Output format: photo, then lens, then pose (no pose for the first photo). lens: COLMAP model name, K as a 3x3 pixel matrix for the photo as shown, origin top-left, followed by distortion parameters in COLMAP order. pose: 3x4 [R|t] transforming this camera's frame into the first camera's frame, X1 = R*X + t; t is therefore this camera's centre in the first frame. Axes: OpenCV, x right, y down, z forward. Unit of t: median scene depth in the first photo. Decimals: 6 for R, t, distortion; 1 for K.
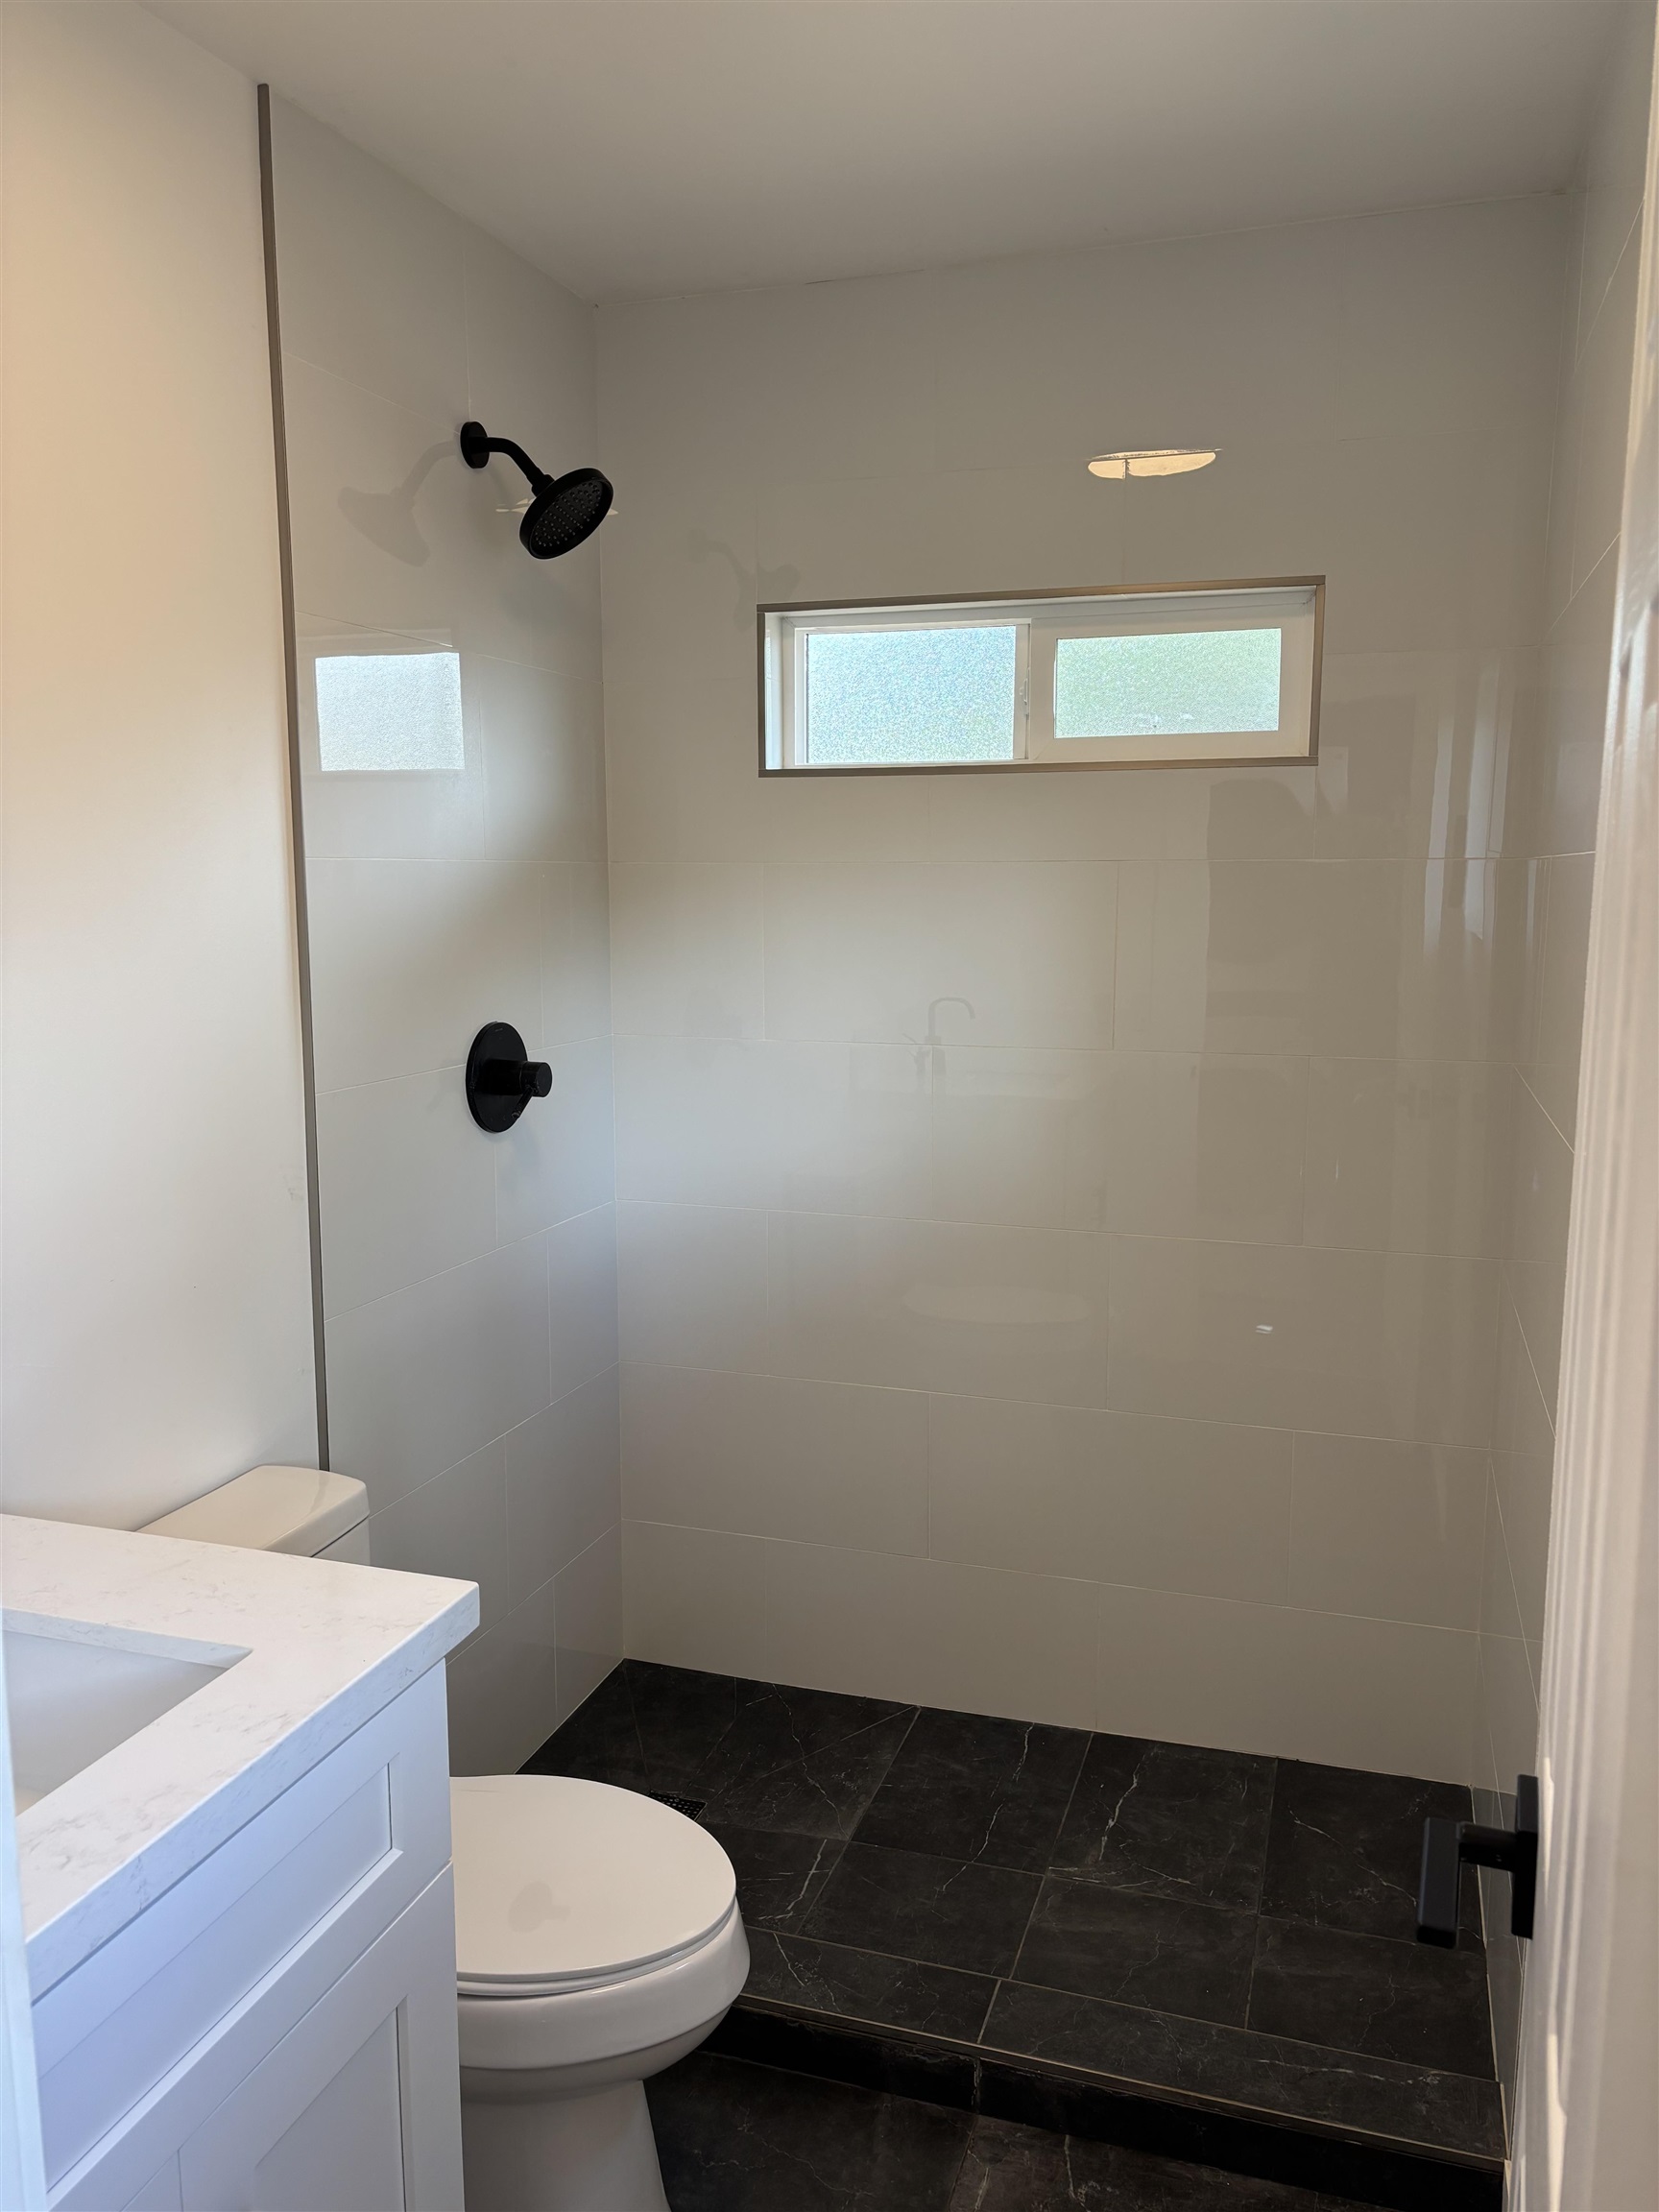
lens RADIAL K [[1657.7, 0, 841.9], [0, 1657.7, 1109.0], [0, 0, 1]] dist [0.004717, -0.002854]
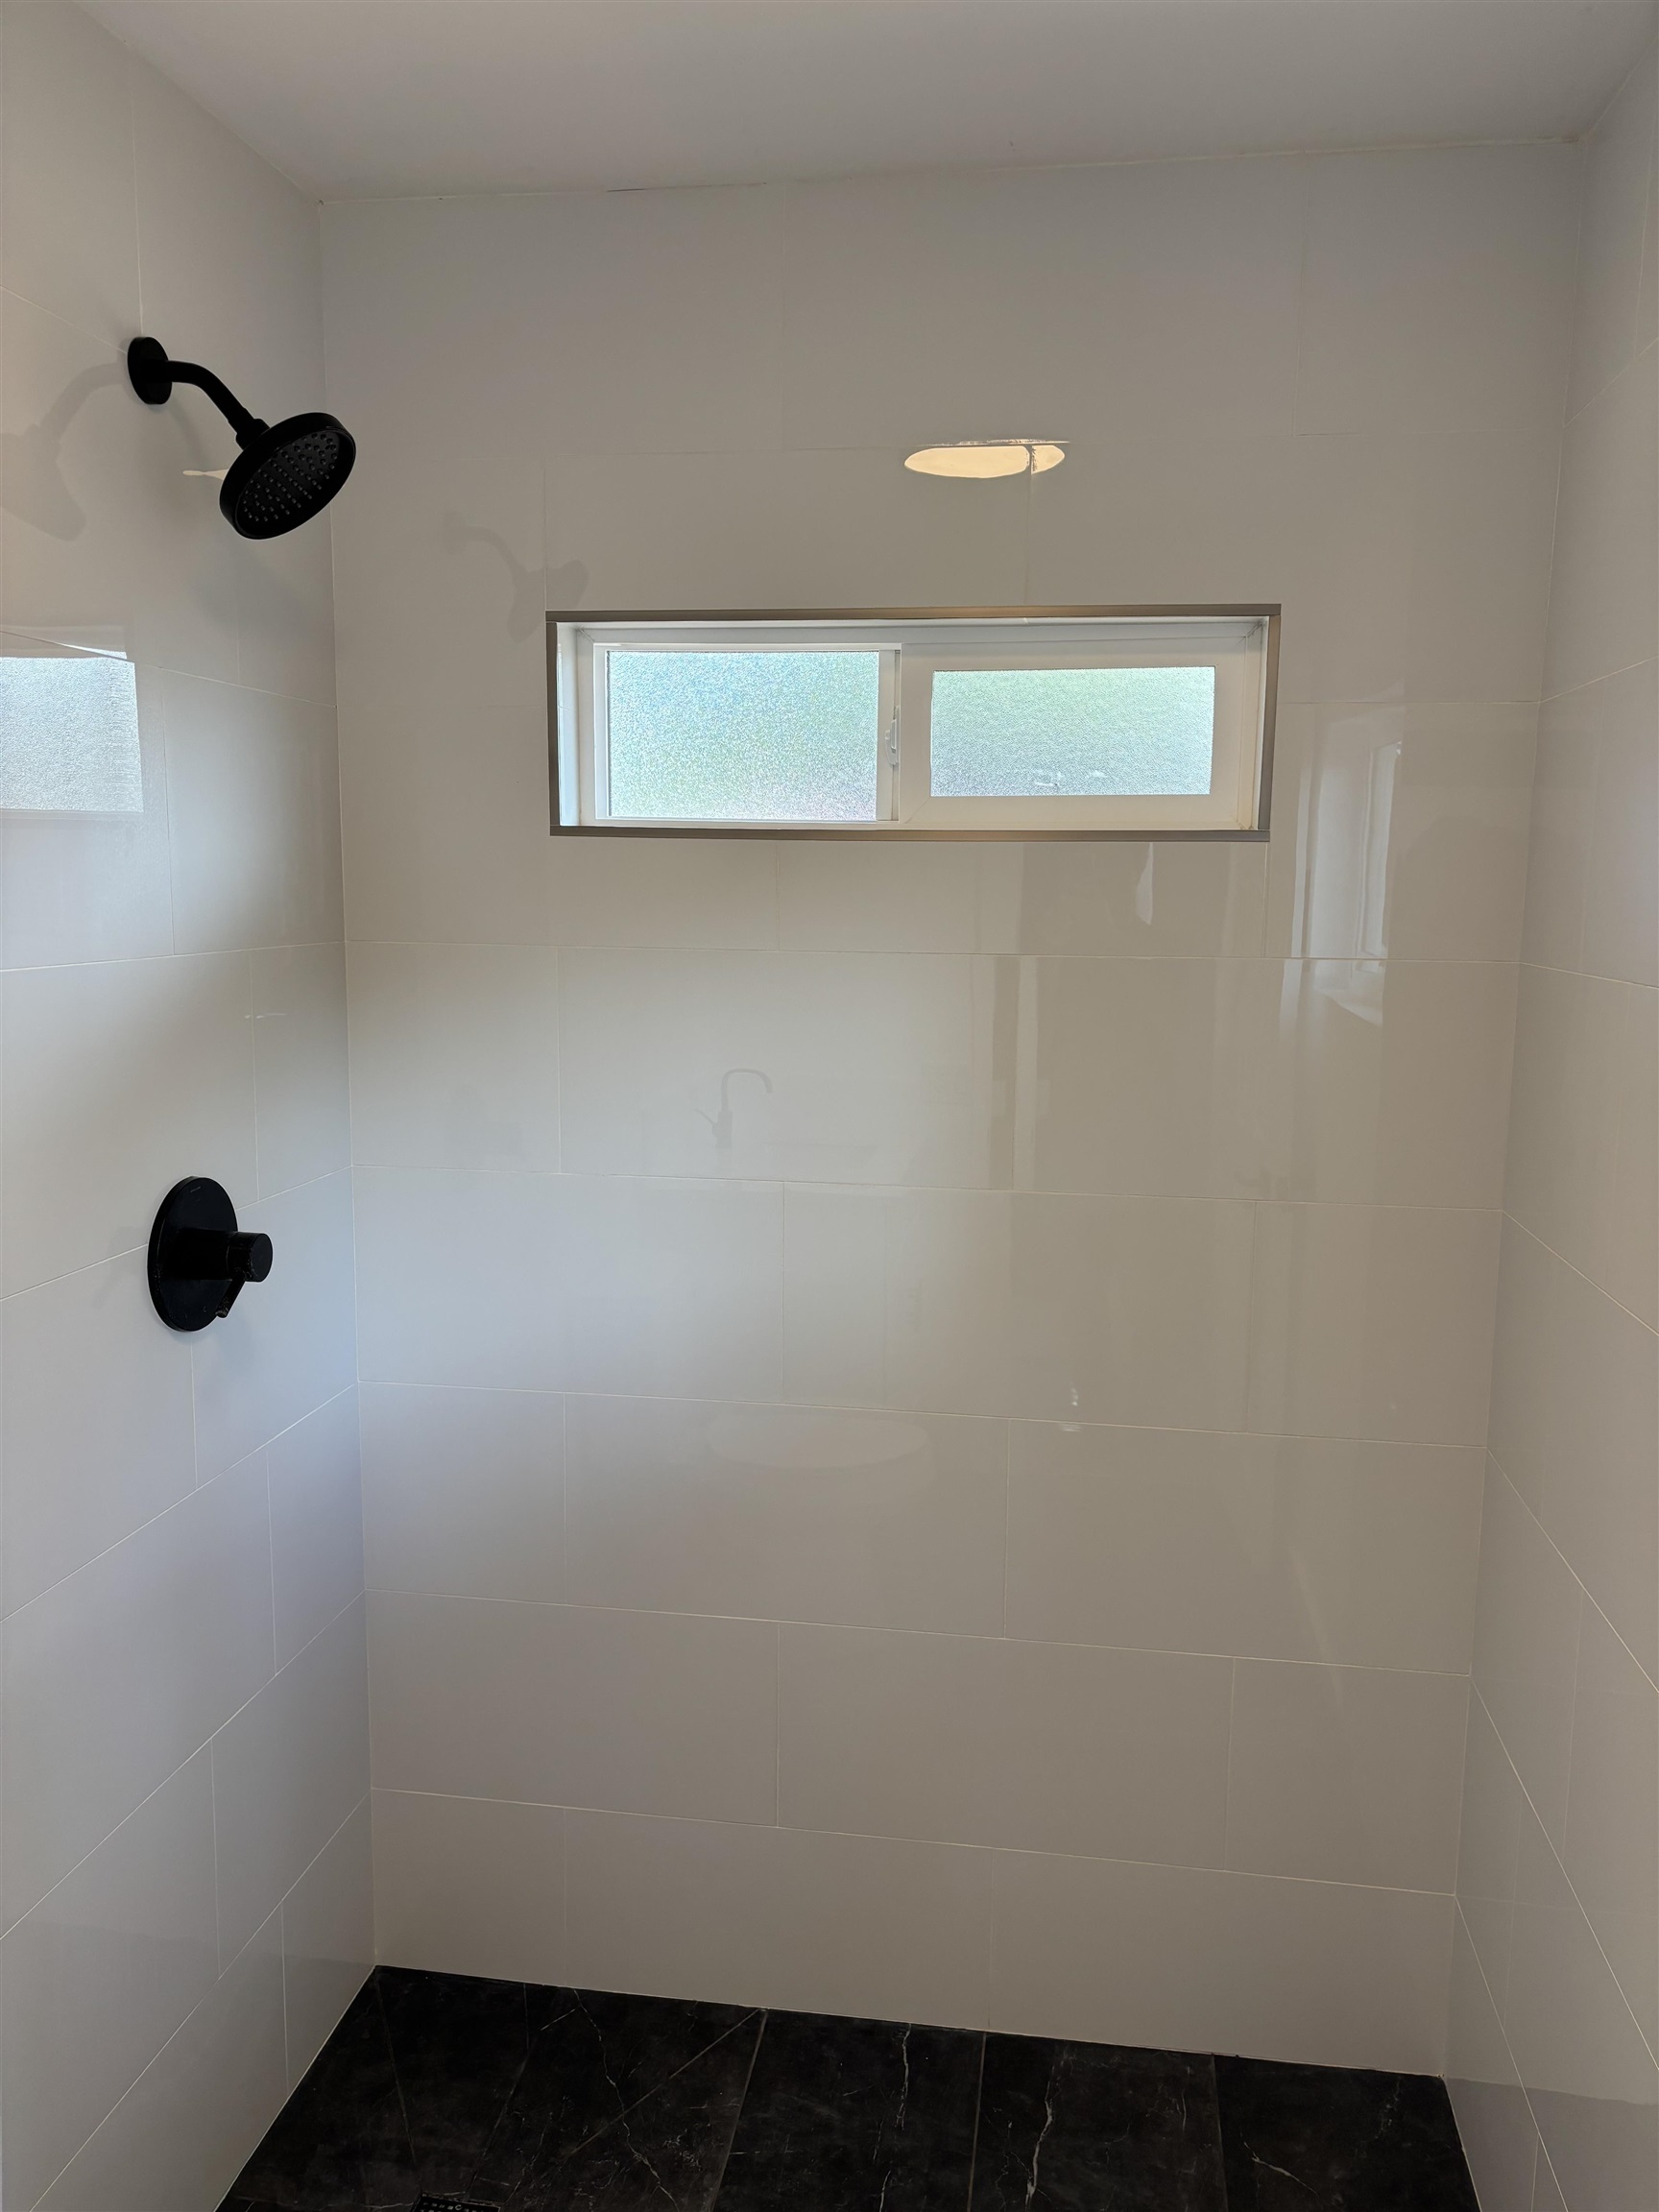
lens RADIAL K [[1657.7, 0, 841.9], [0, 1657.7, 1109.0], [0, 0, 1]] dist [0.004717, -0.002854]
pose [[0.986016, -0.011733, 0.166236, -0.046791], [0.011703, 0.999931, 0.001156, -0.075884], [-0.166238, 0.000806, 0.986085, 0.228908]]
